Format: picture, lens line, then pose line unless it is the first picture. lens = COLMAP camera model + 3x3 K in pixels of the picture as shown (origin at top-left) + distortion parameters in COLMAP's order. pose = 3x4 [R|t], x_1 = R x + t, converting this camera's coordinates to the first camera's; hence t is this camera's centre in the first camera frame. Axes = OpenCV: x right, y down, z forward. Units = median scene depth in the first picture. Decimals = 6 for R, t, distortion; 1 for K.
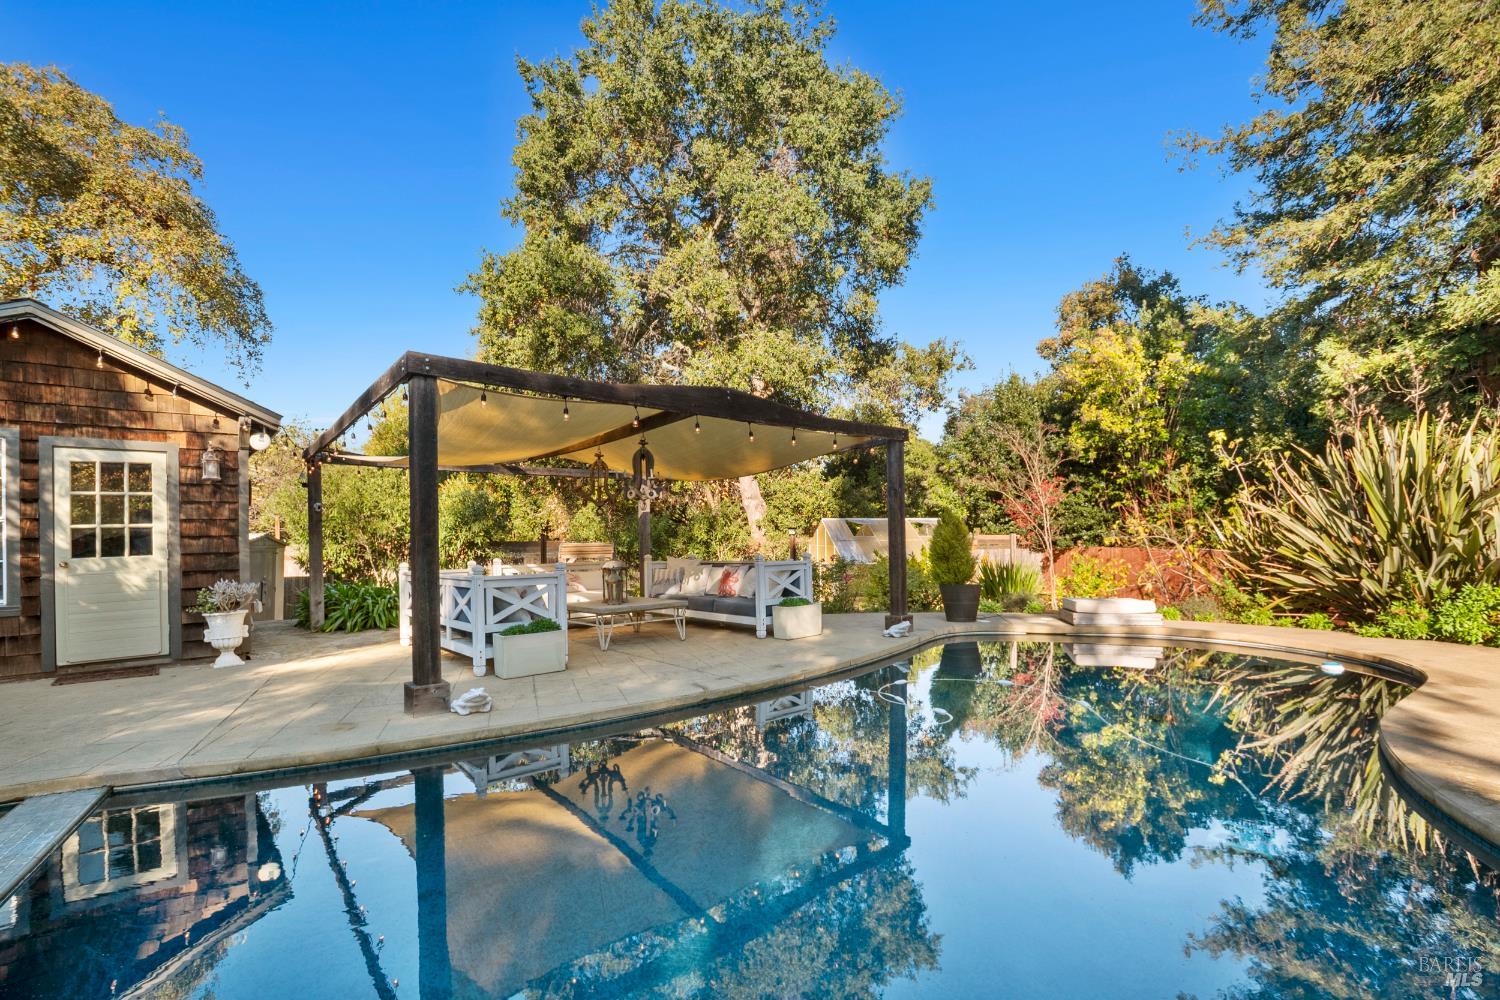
lens RADIAL K [[666.0, 0, 747.3], [0, 666.0, 539.4], [0, 0, 1]] dist [-0.037427, 0.008553]
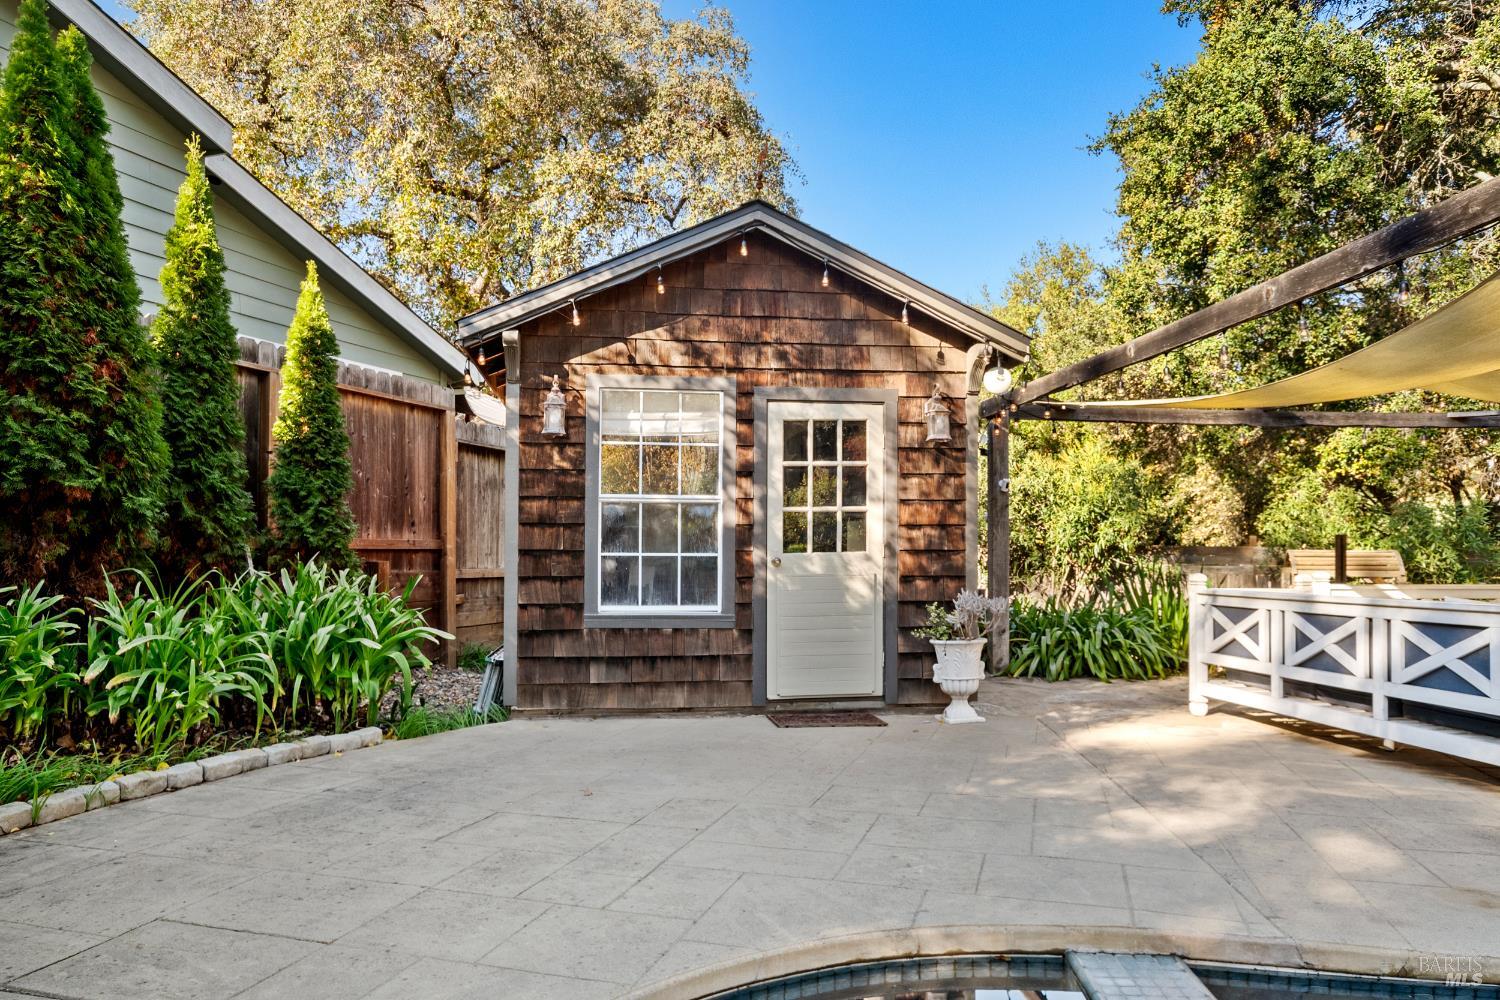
lens RADIAL K [[1001.1, 0, 734.9], [0, 1001.1, 536.8], [0, 0, 1]] dist [-0.001945, 0.007862]
pose [[0.824476, 0.009894, -0.565811, -0.420105], [-0.015746, 0.999861, -0.005461, 0.016470], [0.565678, 0.013412, 0.824517, 0.032307]]
